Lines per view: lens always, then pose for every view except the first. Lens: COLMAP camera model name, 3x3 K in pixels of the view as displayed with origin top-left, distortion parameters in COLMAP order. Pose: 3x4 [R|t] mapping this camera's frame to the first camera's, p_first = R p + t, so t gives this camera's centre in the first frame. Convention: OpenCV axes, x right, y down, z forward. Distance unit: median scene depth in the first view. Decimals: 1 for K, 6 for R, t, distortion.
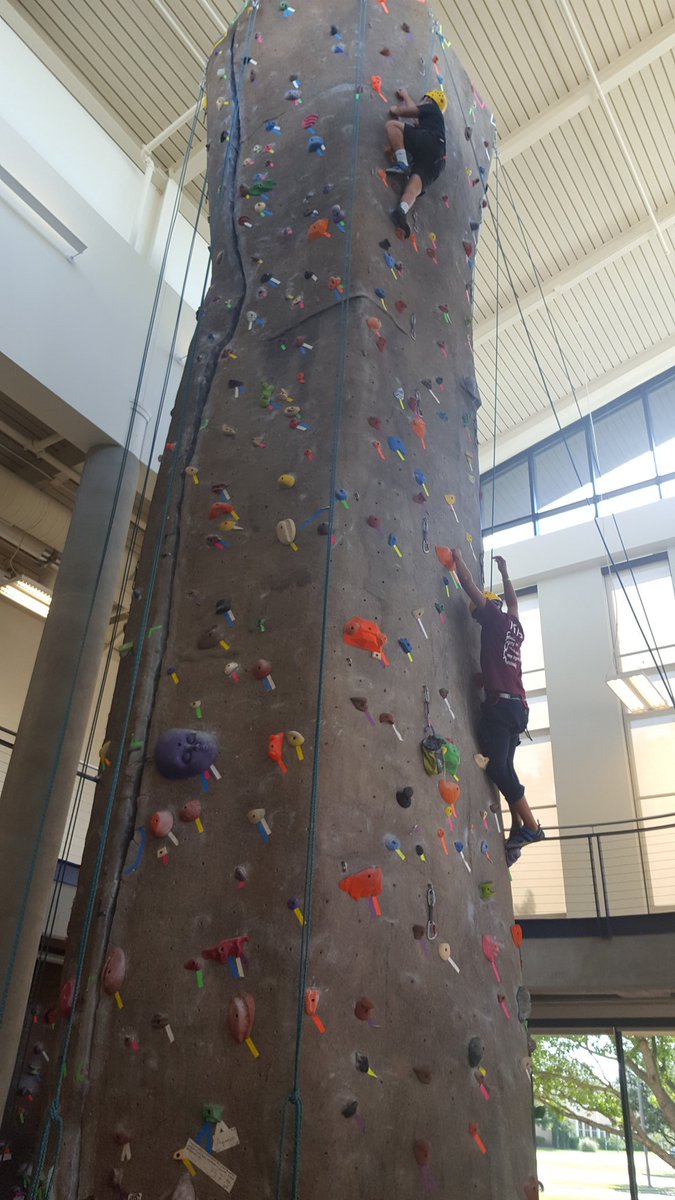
lens RADIAL K [[897.3, 0, 343.0], [0, 897.3, 592.3], [0, 0, 1]] dist [0.059123, -0.123561]
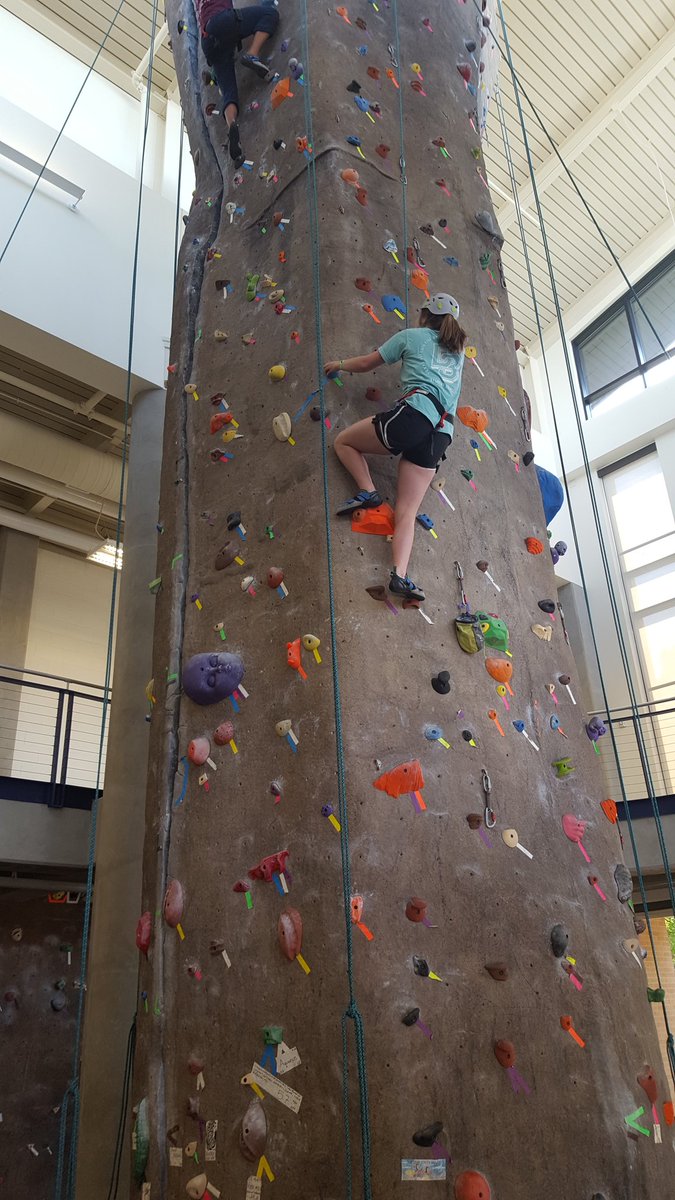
lens RADIAL K [[897.3, 0, 336.5], [0, 897.3, 604.3], [0, 0, 1]] dist [0.059123, -0.123561]
pose [[0.964698, -0.183717, -0.188693, 0.144912], [0.200795, 0.976710, 0.075616, 0.057988], [0.170406, -0.110836, 0.979121, 0.098518]]
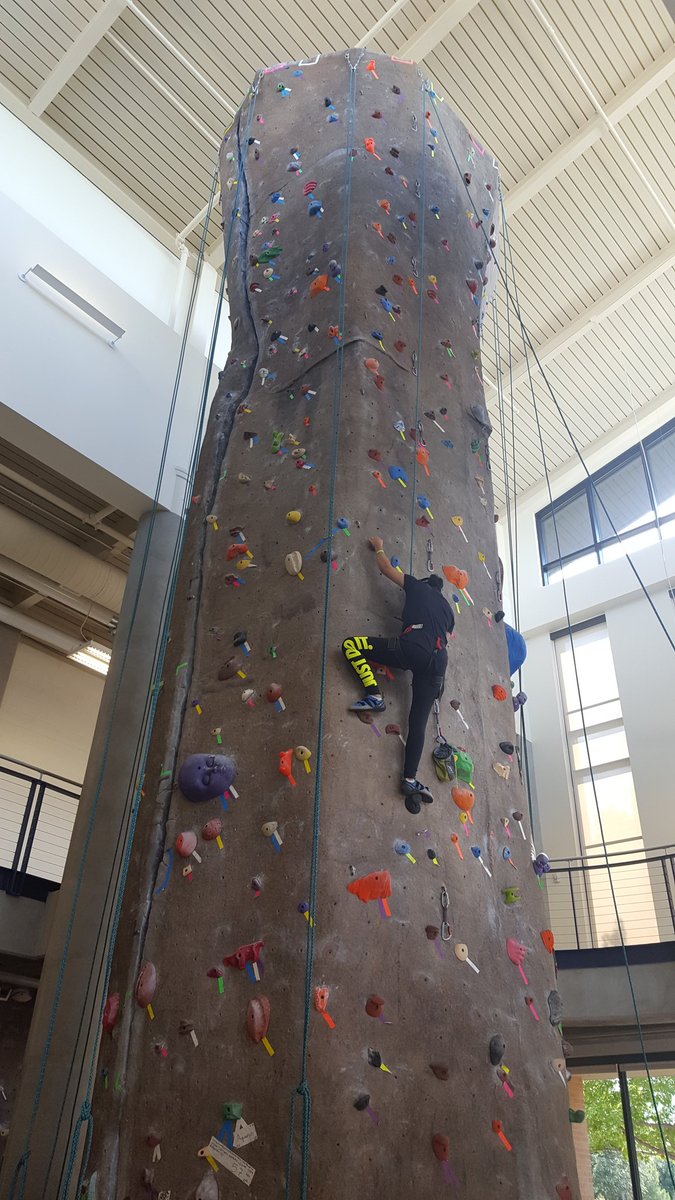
lens RADIAL K [[897.3, 0, 339.5], [0, 897.3, 599.8], [0, 0, 1]] dist [0.059123, -0.123561]
pose [[0.990063, -0.088593, -0.109207, 0.112671], [0.081751, 0.994490, -0.065617, 0.054237], [0.114419, 0.056037, 0.991851, -0.041687]]
